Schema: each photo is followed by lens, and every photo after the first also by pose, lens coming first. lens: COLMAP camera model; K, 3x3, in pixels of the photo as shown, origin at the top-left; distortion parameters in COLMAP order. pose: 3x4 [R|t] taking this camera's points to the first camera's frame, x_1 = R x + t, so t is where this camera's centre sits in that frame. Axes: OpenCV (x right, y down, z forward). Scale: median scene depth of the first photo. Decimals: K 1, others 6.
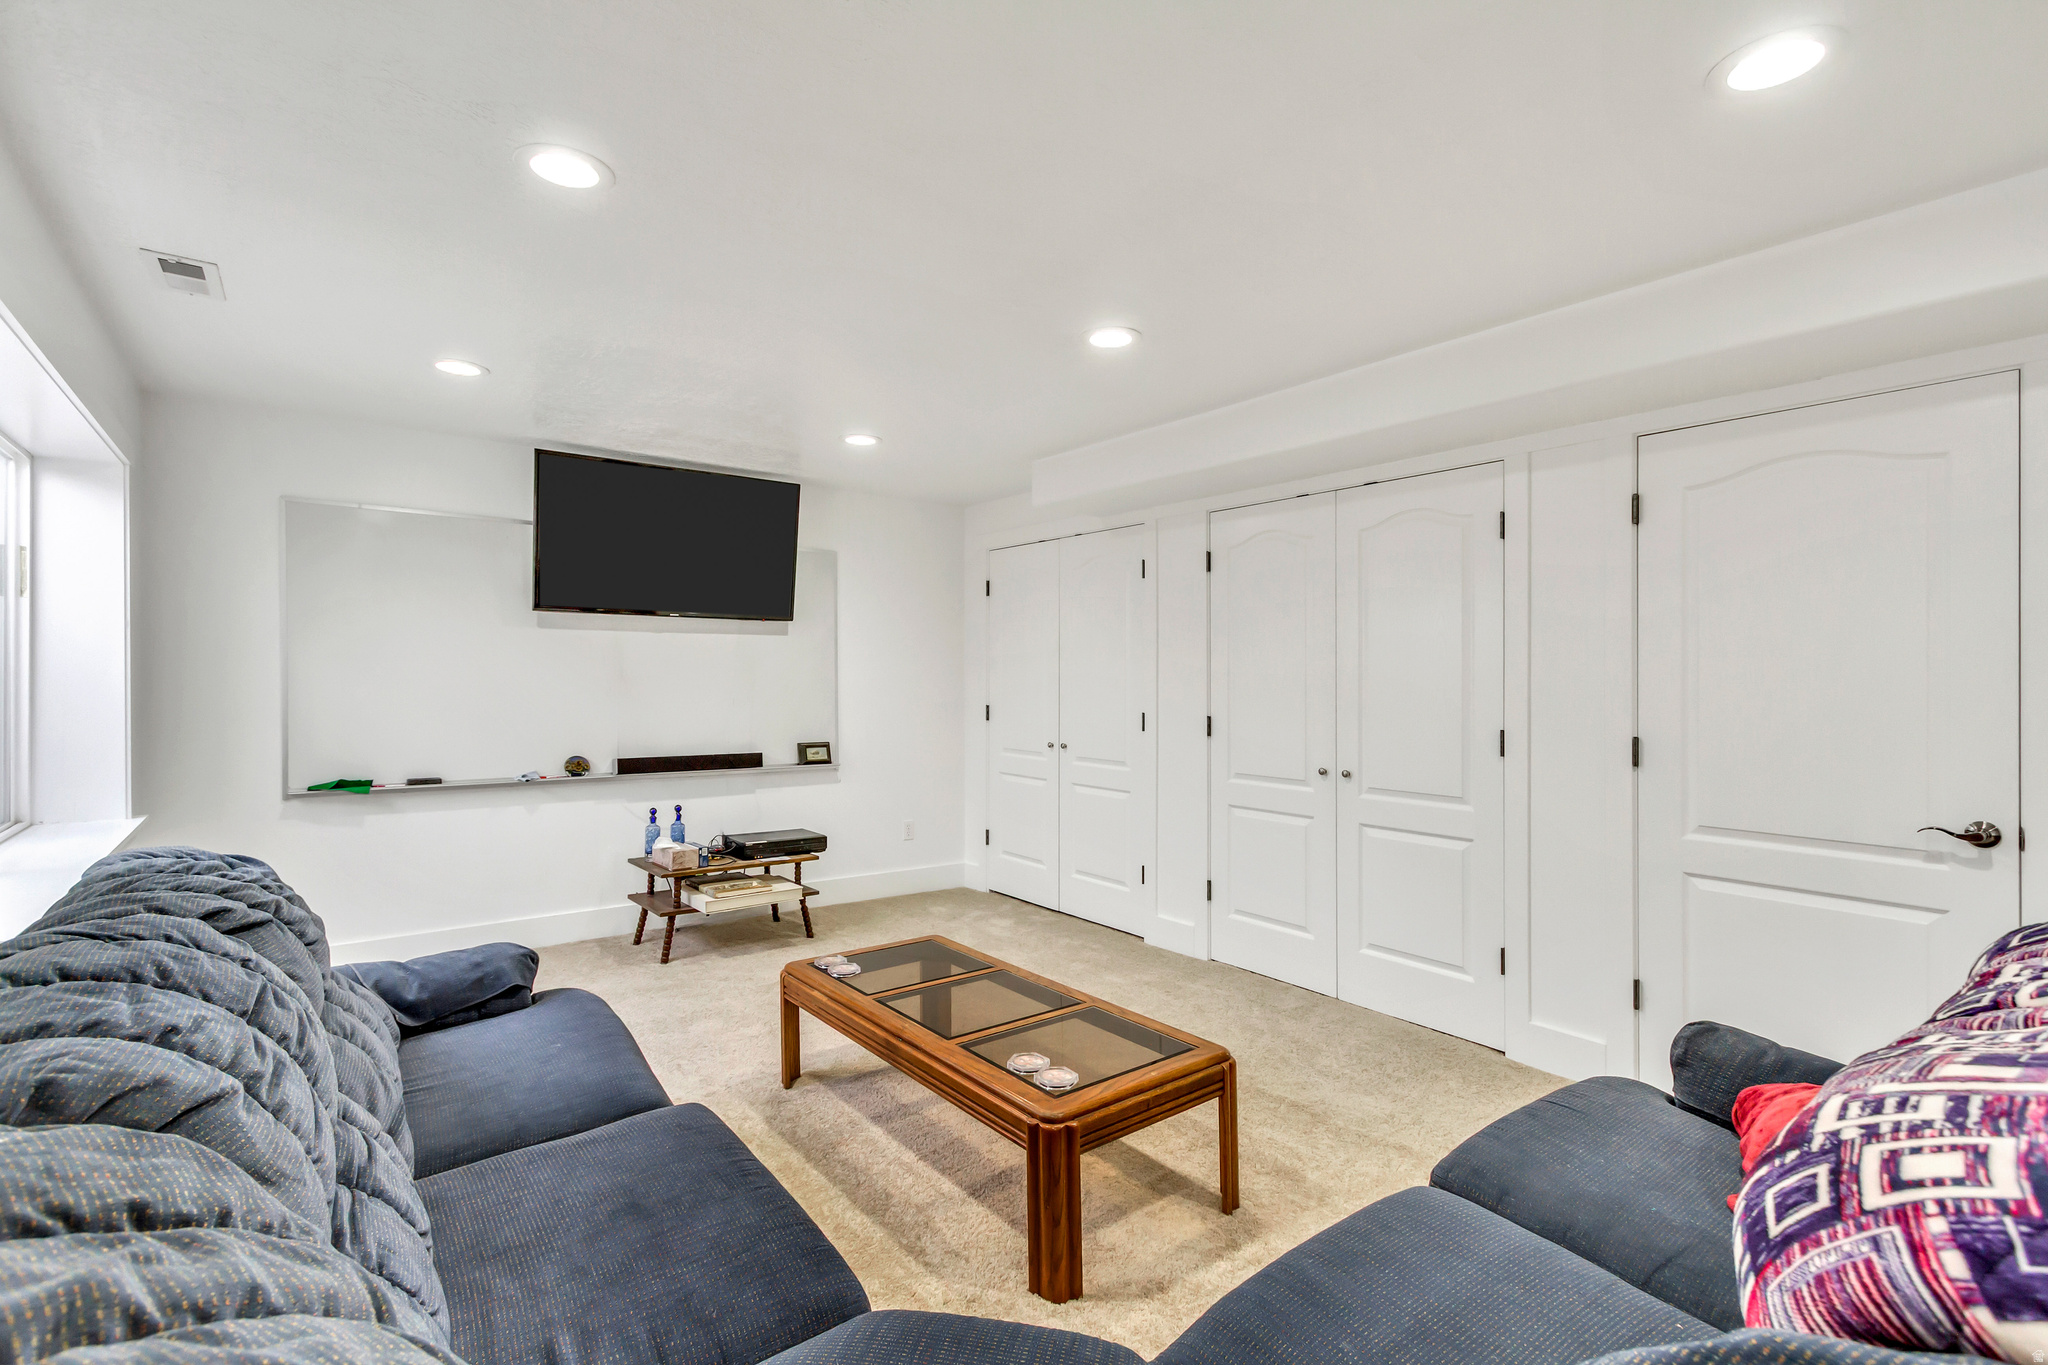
lens RADIAL K [[937.6, 0, 1026.5], [0, 937.6, 690.6], [0, 0, 1]] dist [0.017046, -0.007538]
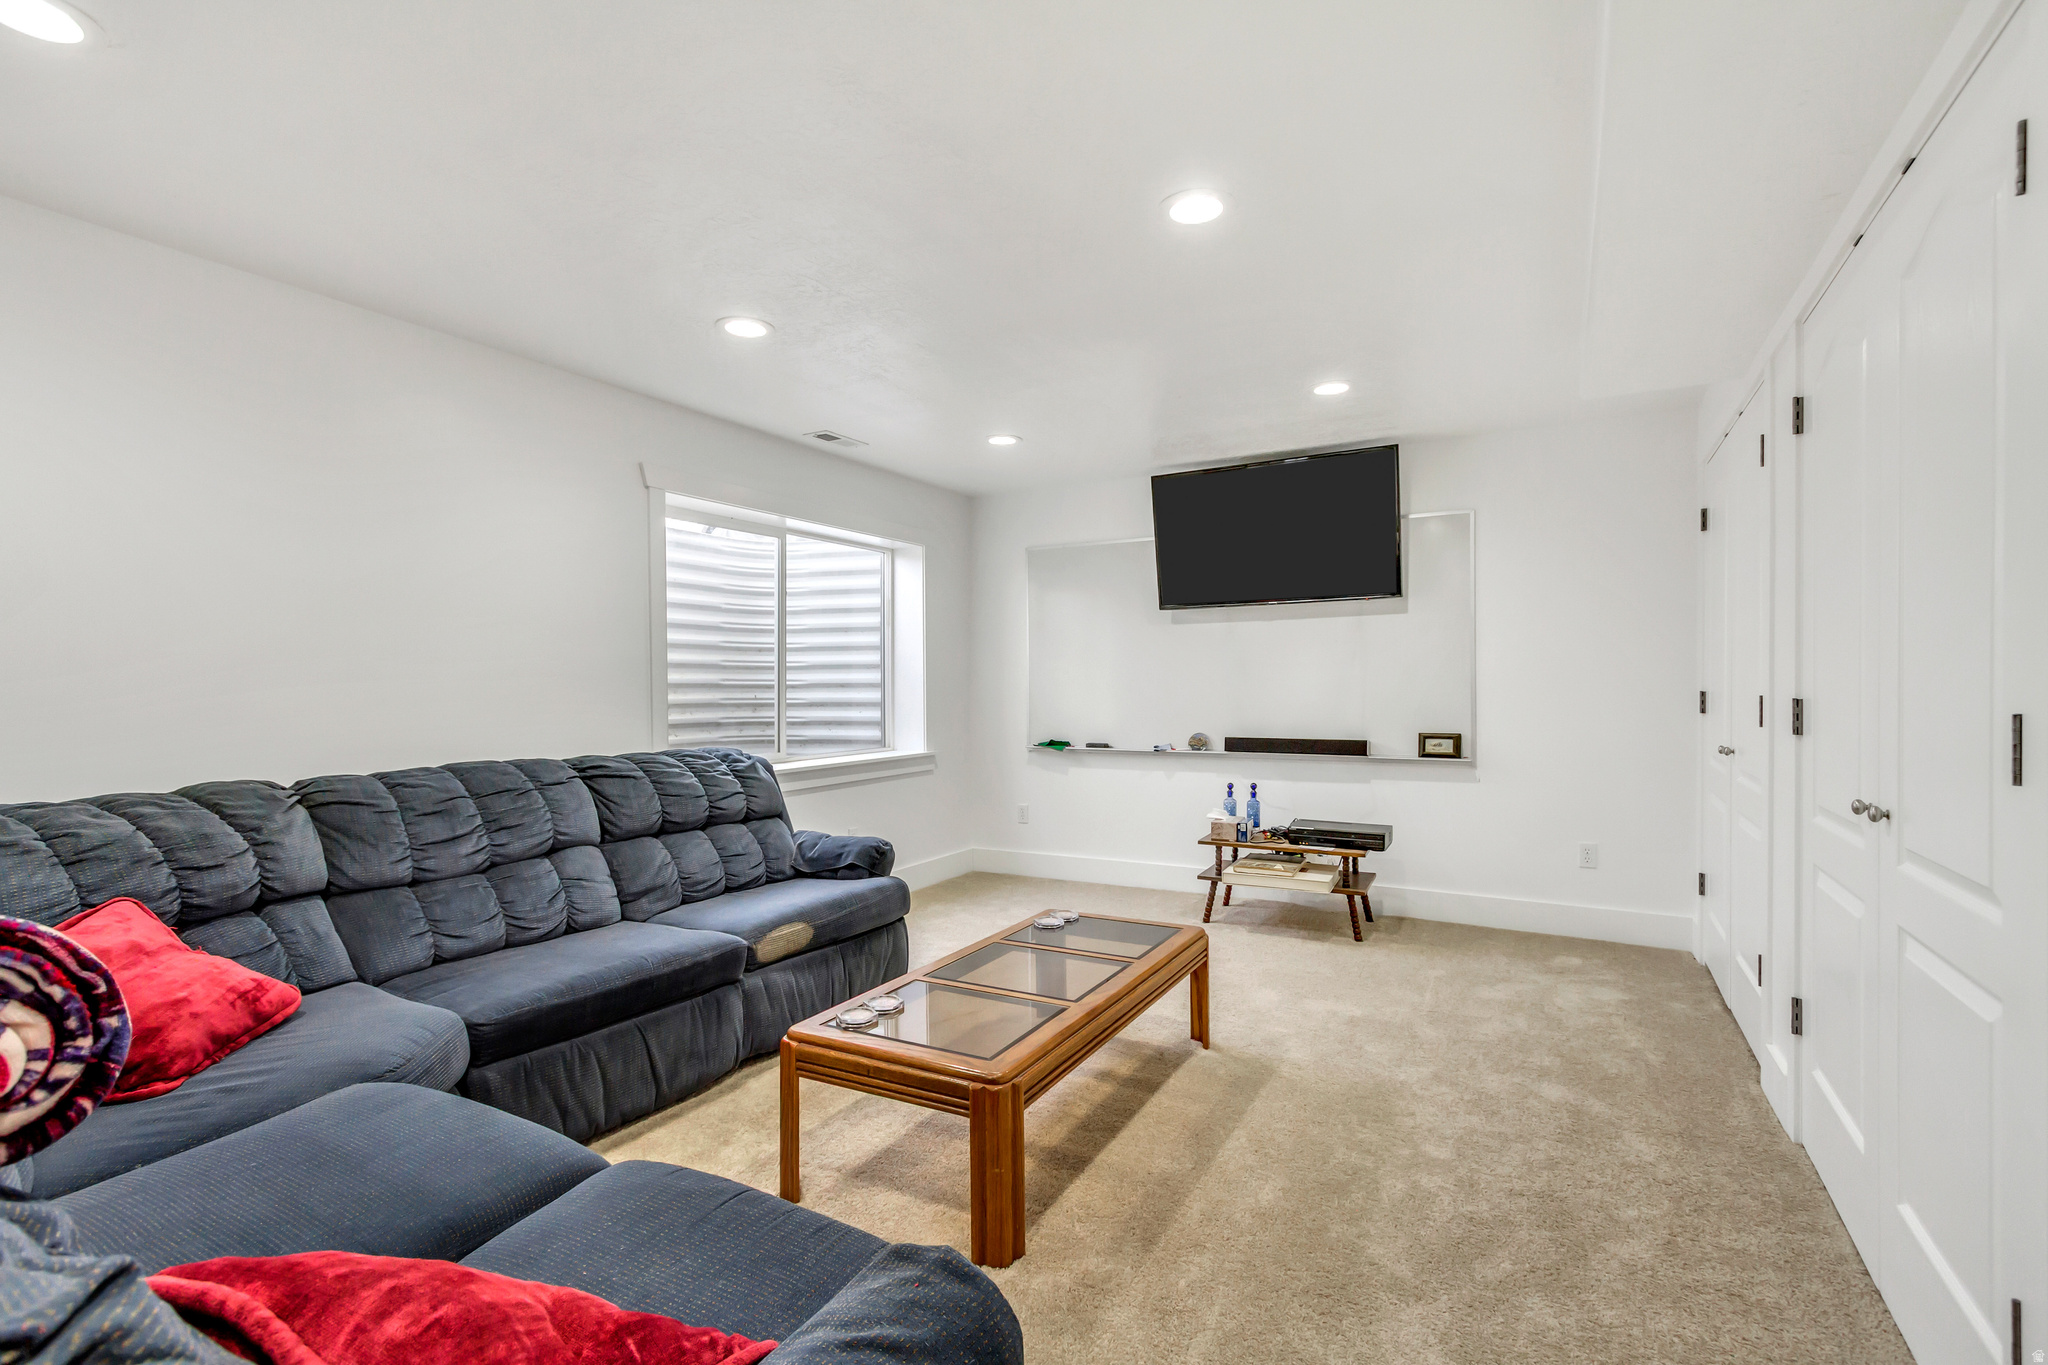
lens RADIAL K [[937.6, 0, 1026.5], [0, 937.6, 690.6], [0, 0, 1]] dist [0.017046, -0.007538]
pose [[0.411621, -0.003027, -0.911350, 0.484251], [-0.000077, 0.999994, -0.003356, 0.021495], [0.911355, 0.001451, 0.411619, 0.332295]]
